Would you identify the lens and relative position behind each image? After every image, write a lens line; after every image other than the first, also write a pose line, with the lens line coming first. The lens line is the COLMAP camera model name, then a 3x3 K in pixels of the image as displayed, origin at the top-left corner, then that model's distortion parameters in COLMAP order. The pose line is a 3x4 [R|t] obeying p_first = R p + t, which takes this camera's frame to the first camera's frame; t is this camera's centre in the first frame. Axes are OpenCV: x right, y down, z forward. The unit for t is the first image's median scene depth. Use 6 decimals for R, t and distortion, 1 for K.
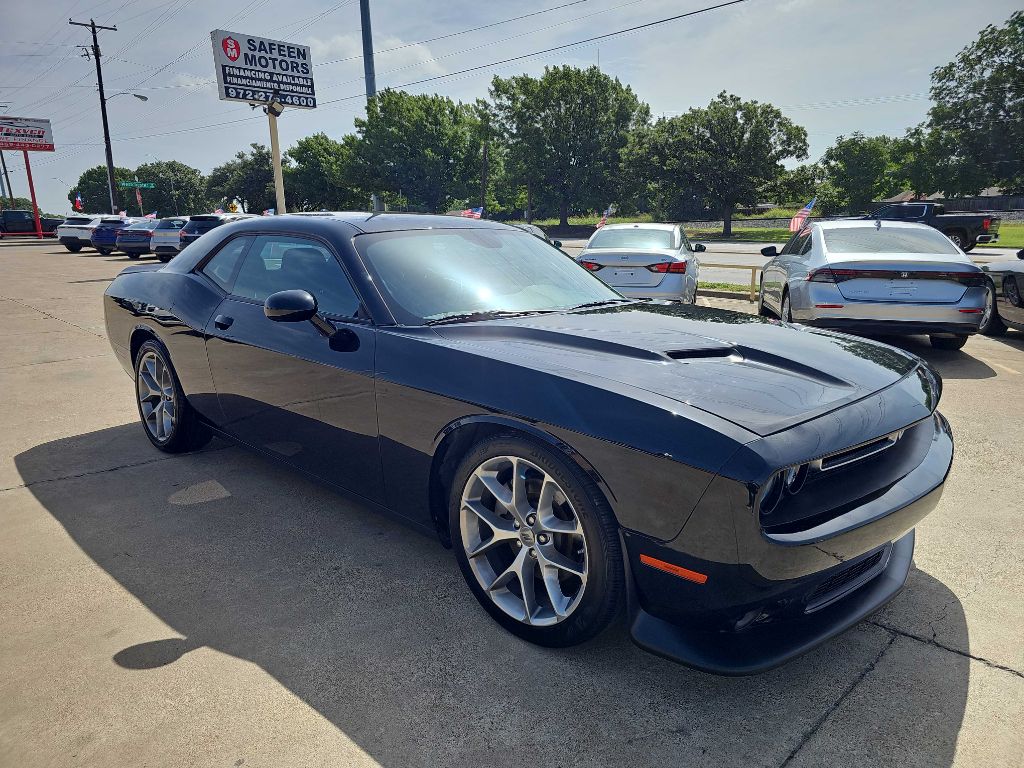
lens RADIAL K [[773.9, 0, 500.6], [0, 773.9, 407.1], [0, 0, 1]] dist [0.019128, -0.028131]
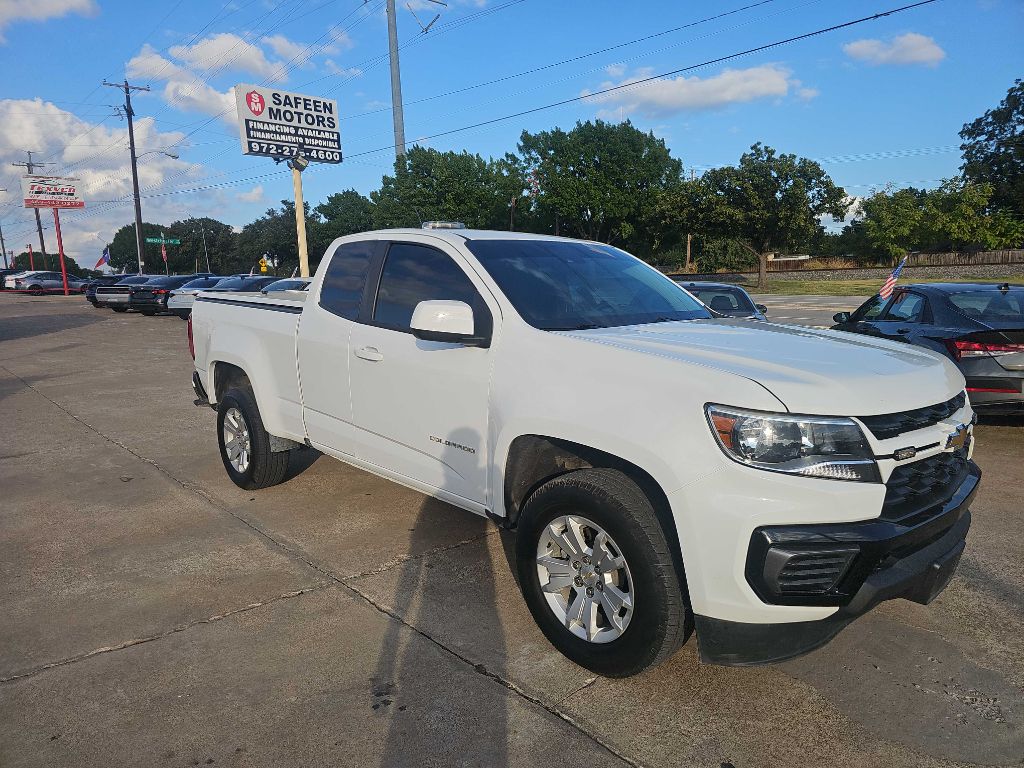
lens RADIAL K [[745.6, 0, 505.1], [0, 745.6, 396.5], [0, 0, 1]] dist [0.006660, -0.020965]
pose [[0.999690, -0.000997, -0.024866, -0.008654], [-0.000729, 0.997596, -0.069289, -0.021990], [0.024876, 0.069286, 0.997287, 0.072861]]
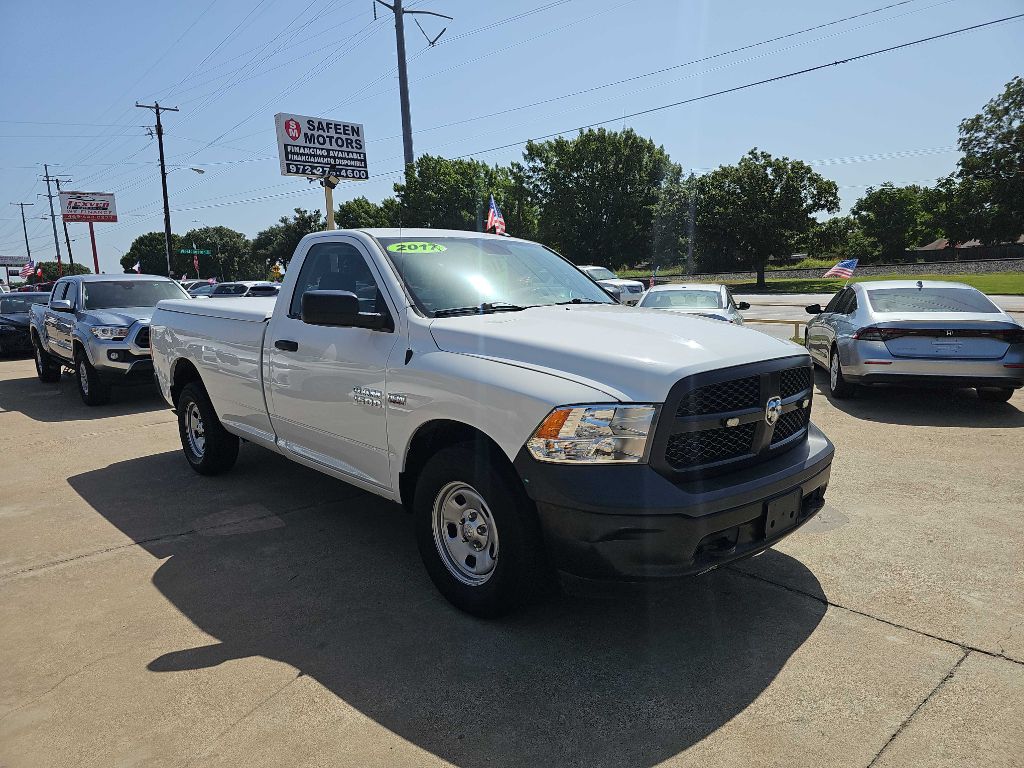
lens RADIAL K [[791.5, 0, 483.7], [0, 791.5, 383.8], [0, 0, 1]] dist [0.005730, -0.009965]
pose [[0.998639, -0.013410, -0.050409, -0.021057], [0.008566, 0.995430, -0.095108, -0.000637], [0.051454, 0.094547, 0.994190, -0.035689]]
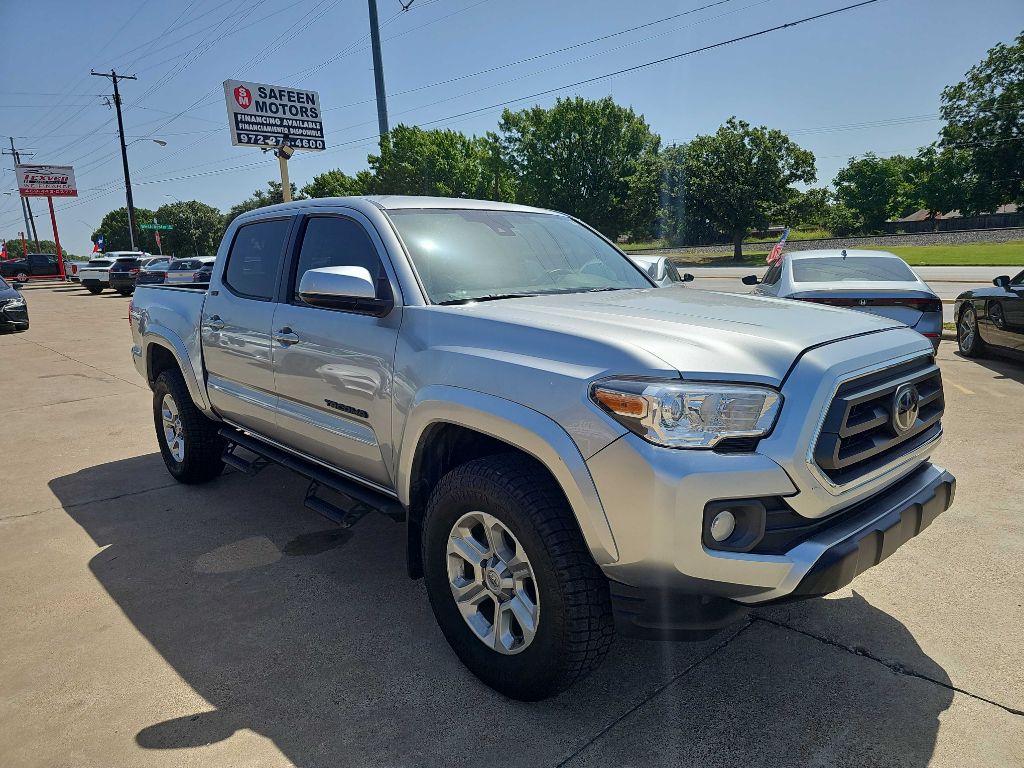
lens RADIAL K [[794.3, 0, 507.3], [0, 794.3, 405.7], [0, 0, 1]] dist [0.004970, -0.010301]
pose [[0.999373, -0.021069, -0.028460, 0.020759], [0.019955, 0.999045, -0.038868, 0.000842], [0.029252, 0.038276, 0.998839, -0.027850]]
